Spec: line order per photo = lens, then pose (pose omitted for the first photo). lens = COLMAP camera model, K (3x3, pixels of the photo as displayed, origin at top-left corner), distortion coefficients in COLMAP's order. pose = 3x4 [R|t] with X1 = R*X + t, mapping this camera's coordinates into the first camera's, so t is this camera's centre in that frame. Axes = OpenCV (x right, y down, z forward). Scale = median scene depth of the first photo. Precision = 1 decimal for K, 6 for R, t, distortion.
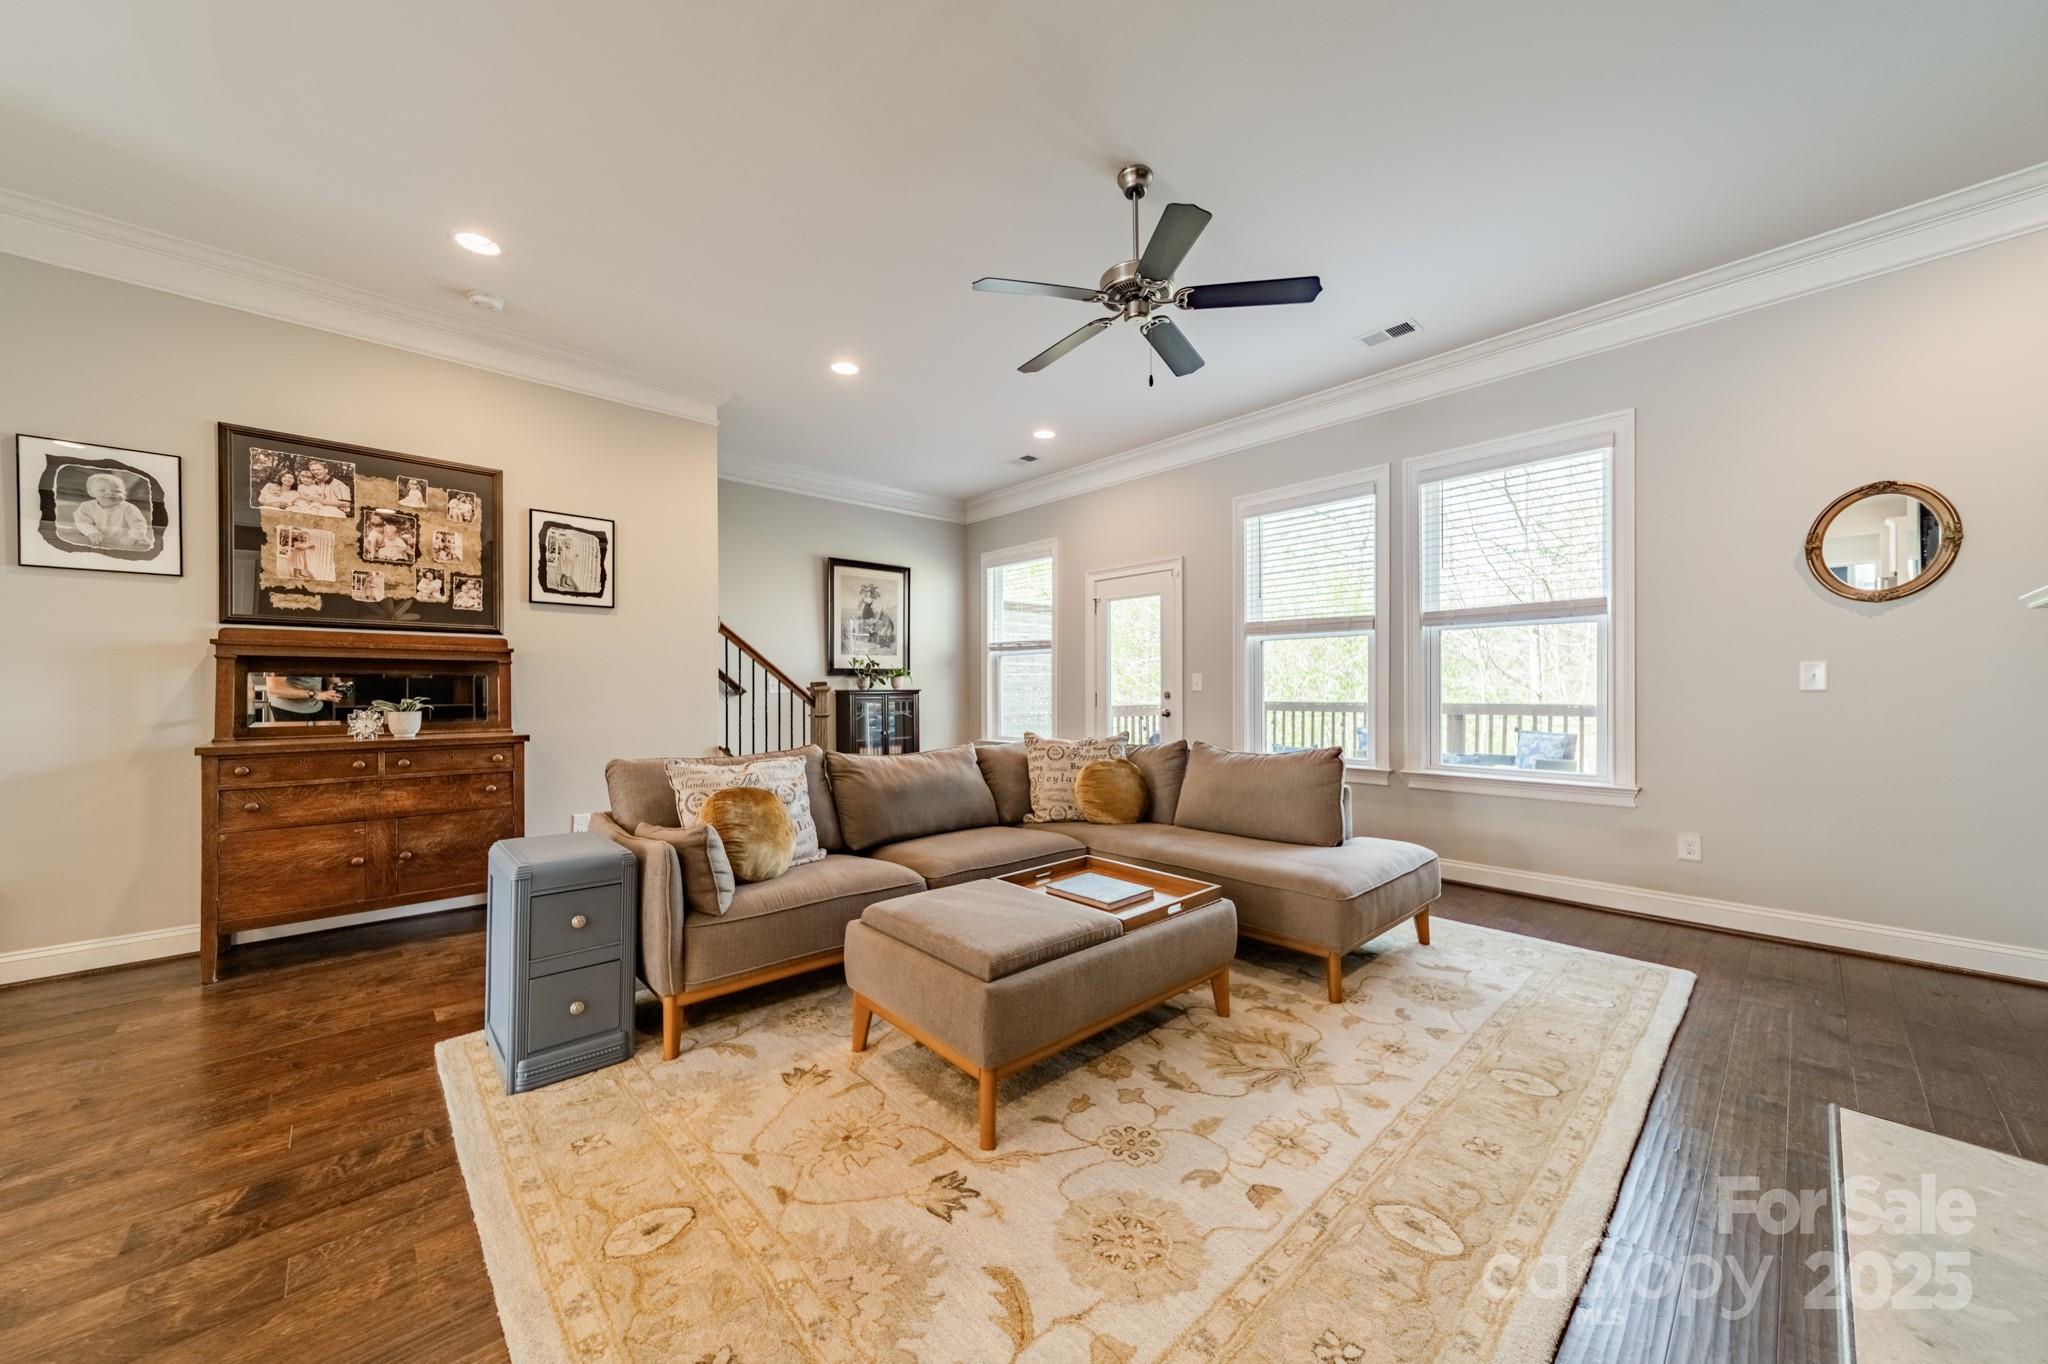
lens RADIAL K [[718.8, 0, 1025.4], [0, 718.8, 687.0], [0, 0, 1]] dist [0.007383, 0.000152]
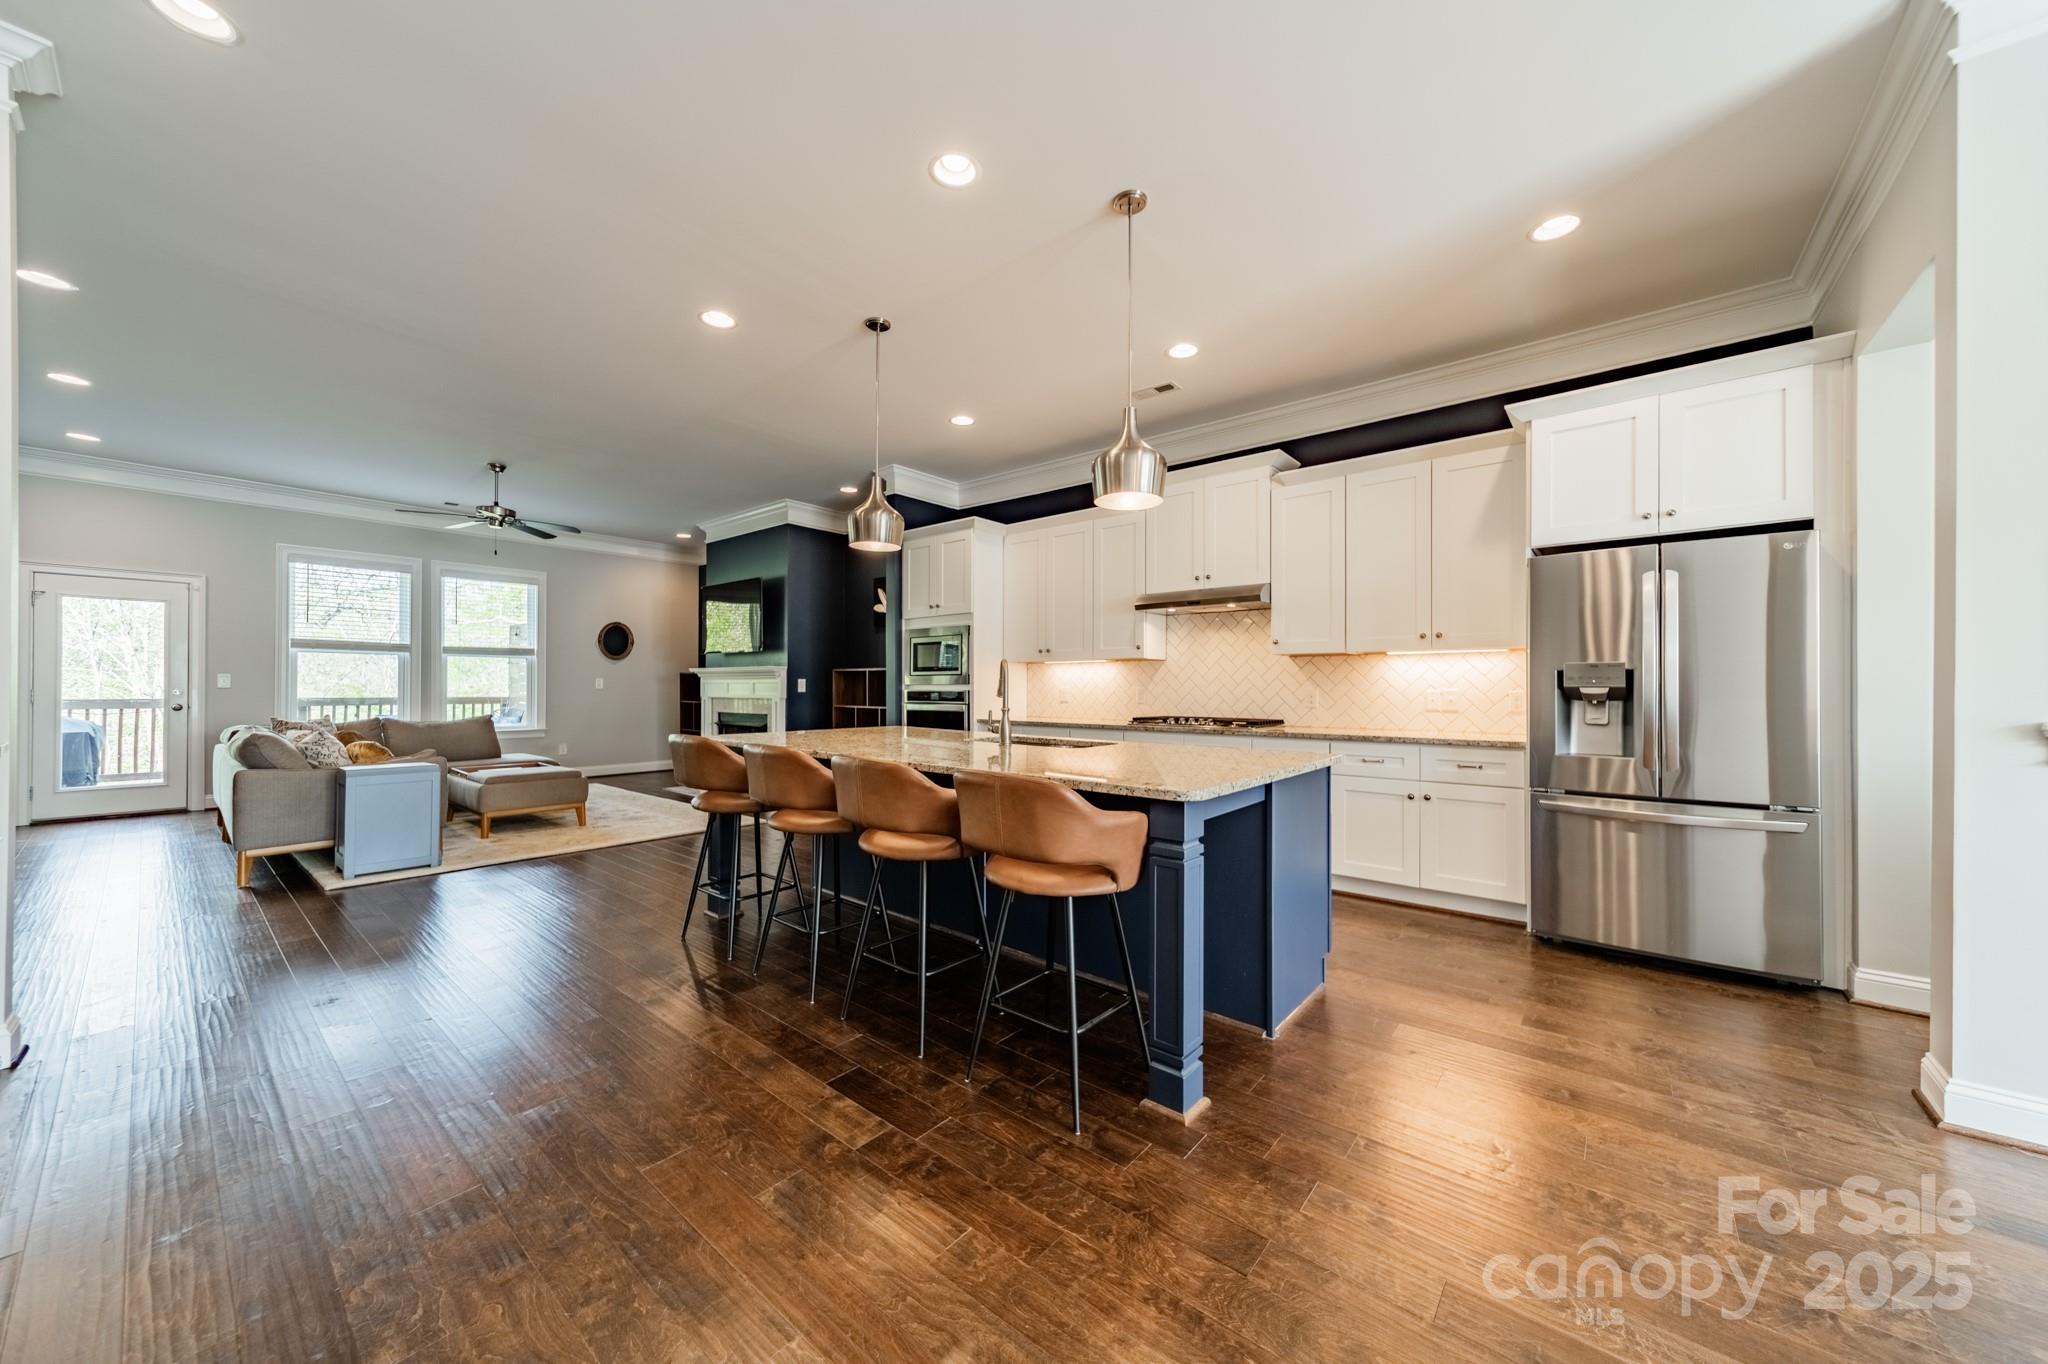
lens RADIAL K [[718.8, 0, 1034.7], [0, 718.8, 685.7], [0, 0, 1]] dist [0.007383, 0.000152]
pose [[-0.136370, 0.007391, 0.990630, -1.597729], [-0.005502, 0.999951, -0.008218, 0.004520], [-0.990643, -0.006571, -0.136322, -0.267206]]
